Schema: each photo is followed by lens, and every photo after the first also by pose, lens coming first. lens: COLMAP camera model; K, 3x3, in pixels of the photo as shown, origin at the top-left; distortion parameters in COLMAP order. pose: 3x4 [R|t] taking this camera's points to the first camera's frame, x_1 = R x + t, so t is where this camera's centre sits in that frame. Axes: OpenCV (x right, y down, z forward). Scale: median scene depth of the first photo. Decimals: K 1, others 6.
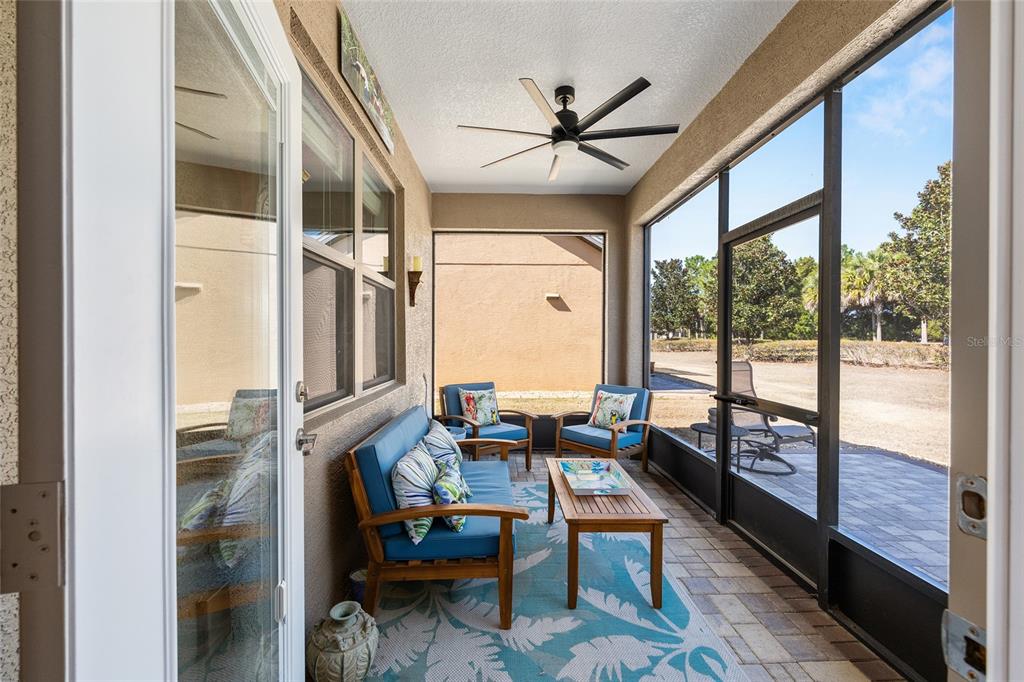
lens RADIAL K [[411.1, 0, 512.5], [0, 411.1, 341.6], [0, 0, 1]] dist [0.002102, 0.000323]
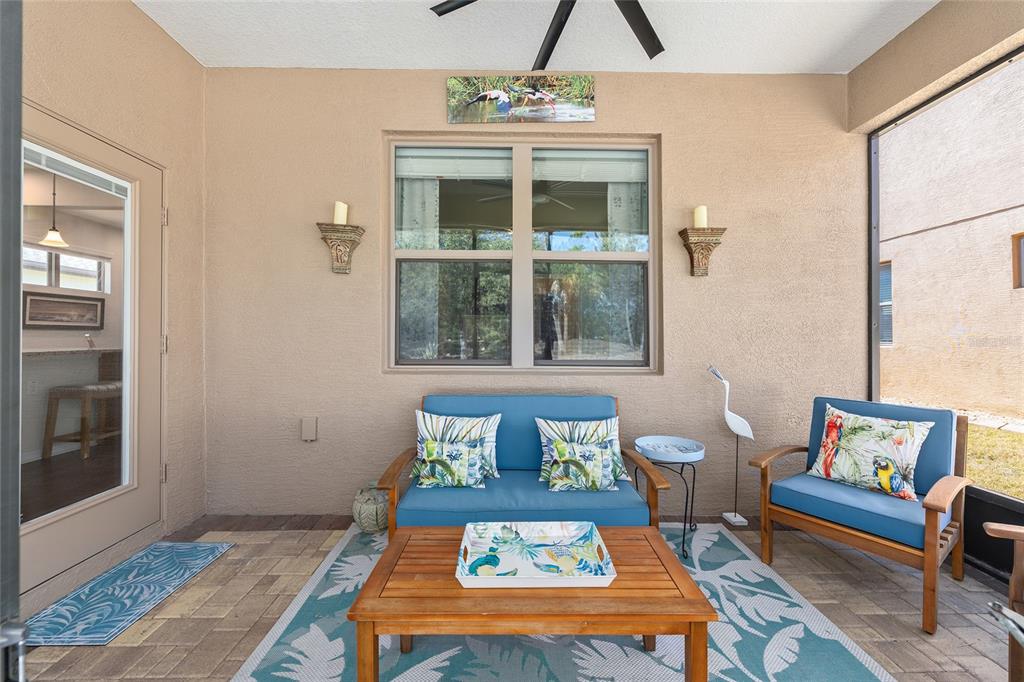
lens RADIAL K [[411.1, 0, 512.1], [0, 411.1, 336.7], [0, 0, 1]] dist [0.002102, 0.000323]
pose [[-0.023881, 0.000323, -0.999715, 0.519068], [-0.012154, 0.999926, 0.000613, 0.031503], [0.999641, 0.012165, -0.023876, 0.686782]]
